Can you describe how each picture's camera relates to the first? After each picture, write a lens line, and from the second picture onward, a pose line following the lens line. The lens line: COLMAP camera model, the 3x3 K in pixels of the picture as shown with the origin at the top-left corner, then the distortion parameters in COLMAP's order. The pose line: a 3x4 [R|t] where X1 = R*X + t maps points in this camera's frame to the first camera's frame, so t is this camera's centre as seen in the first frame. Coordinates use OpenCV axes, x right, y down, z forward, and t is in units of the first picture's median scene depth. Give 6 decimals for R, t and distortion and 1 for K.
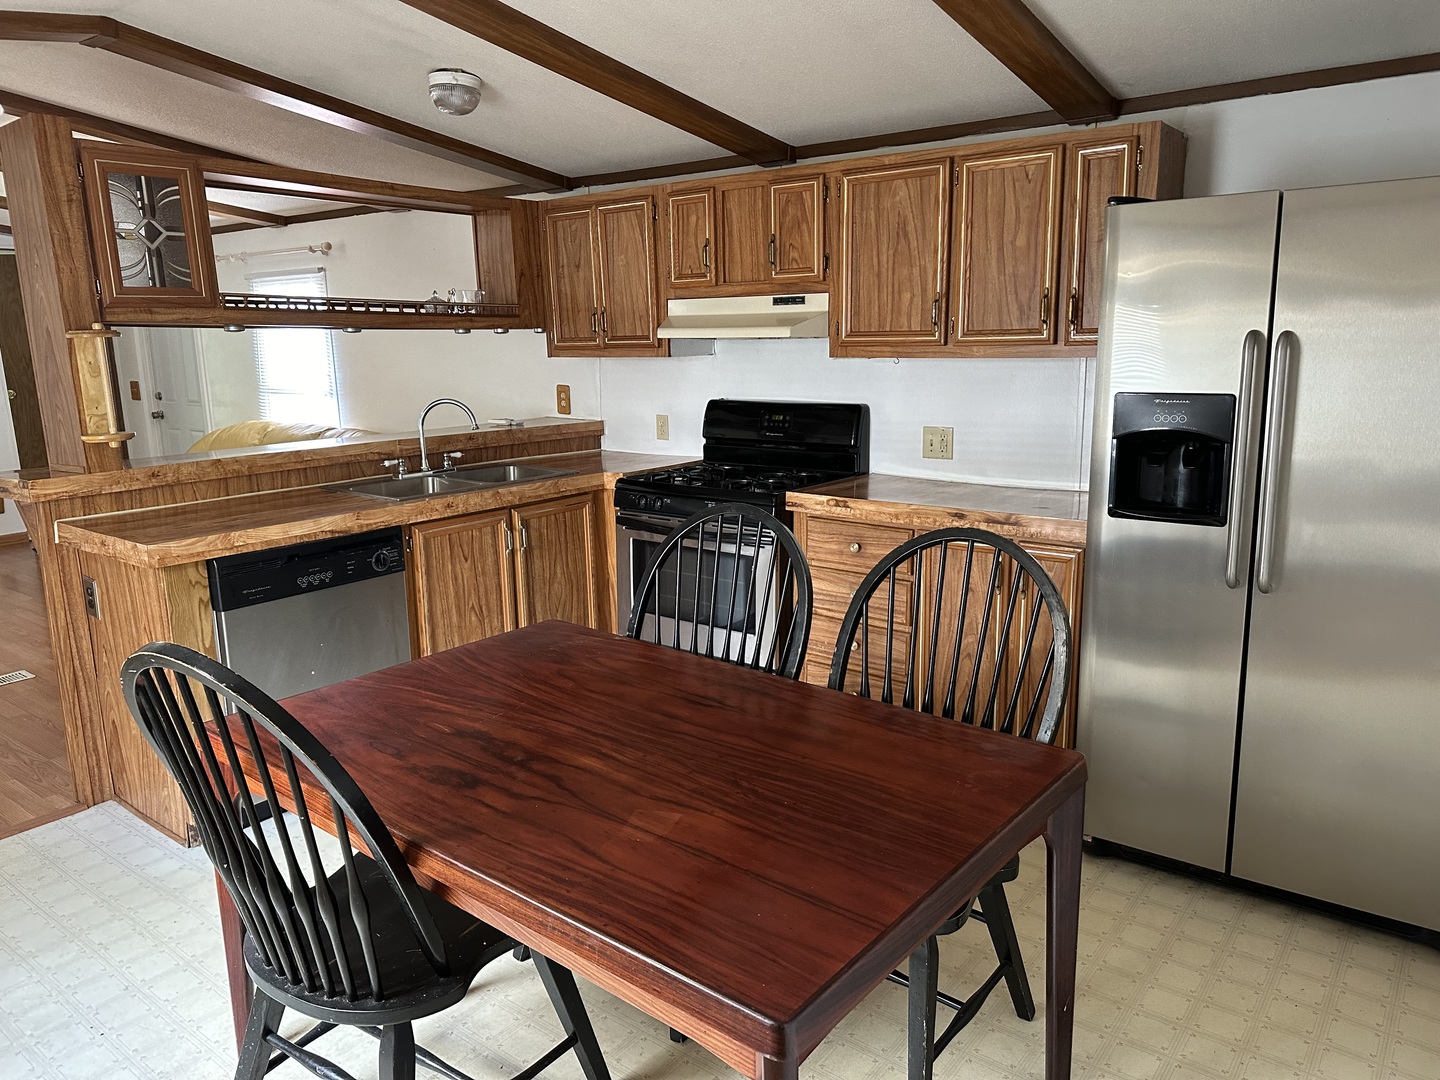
lens RADIAL K [[1005.6, 0, 734.9], [0, 1005.6, 541.1], [0, 0, 1]] dist [0.147866, -0.208898]
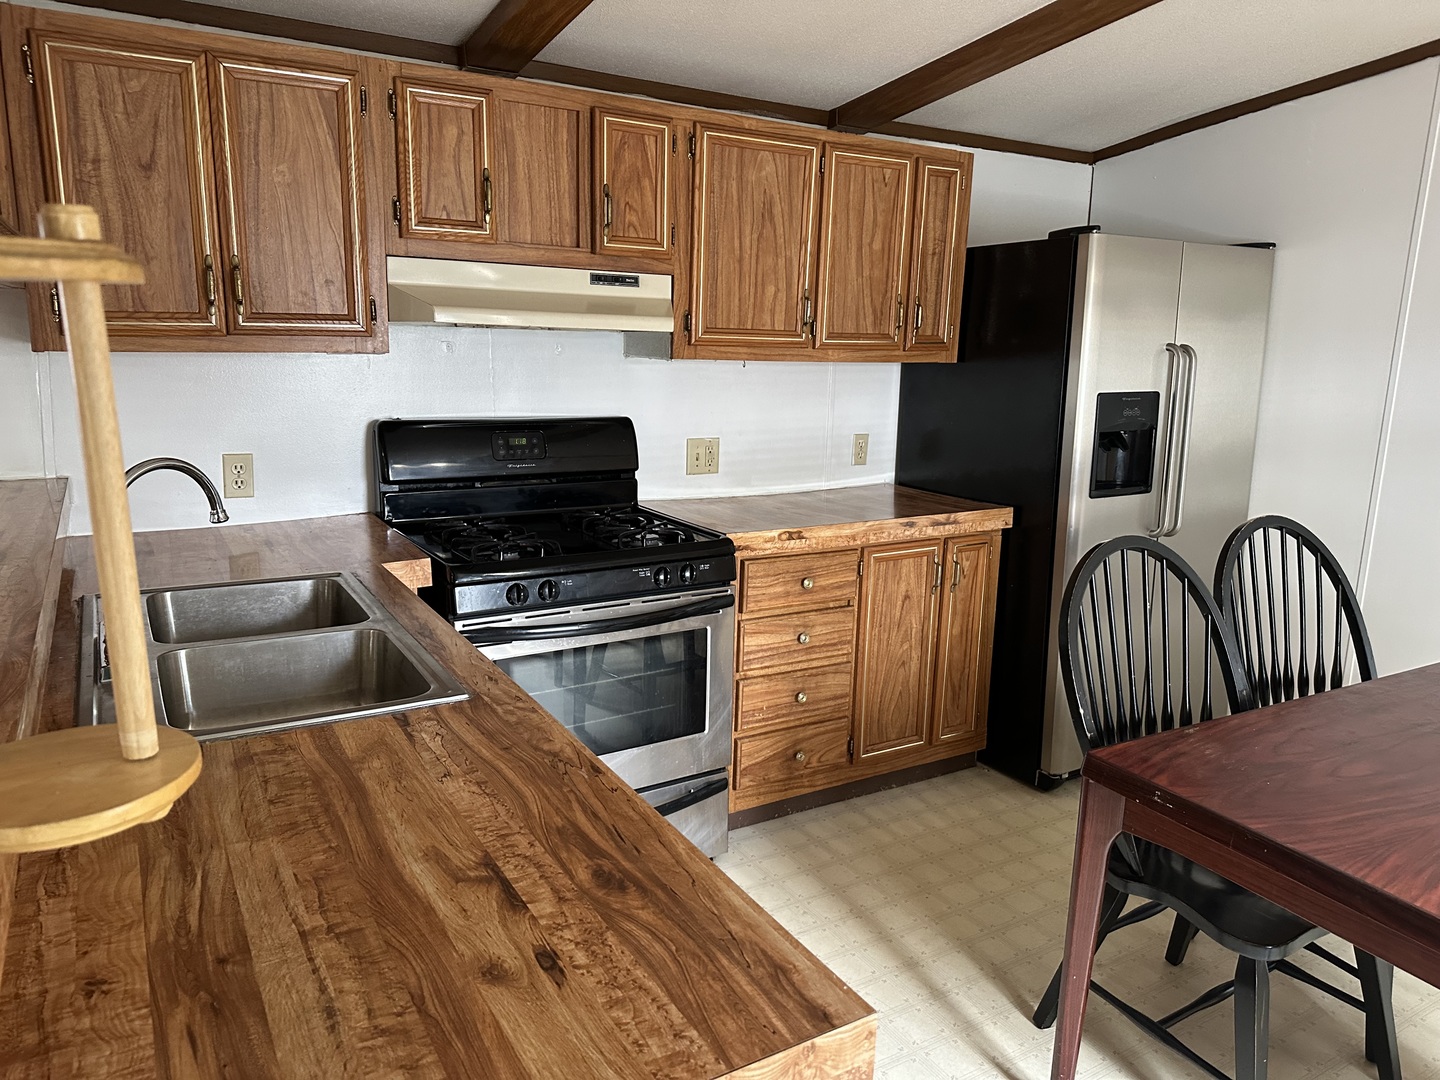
lens RADIAL K [[1005.6, 0, 734.9], [0, 1005.6, 541.1], [0, 0, 1]] dist [0.147866, -0.208898]
pose [[0.363923, -0.167468, 0.916250, -0.665434], [0.153393, 0.981048, 0.118386, -0.136485], [-0.918711, 0.097463, 0.382715, 0.712040]]
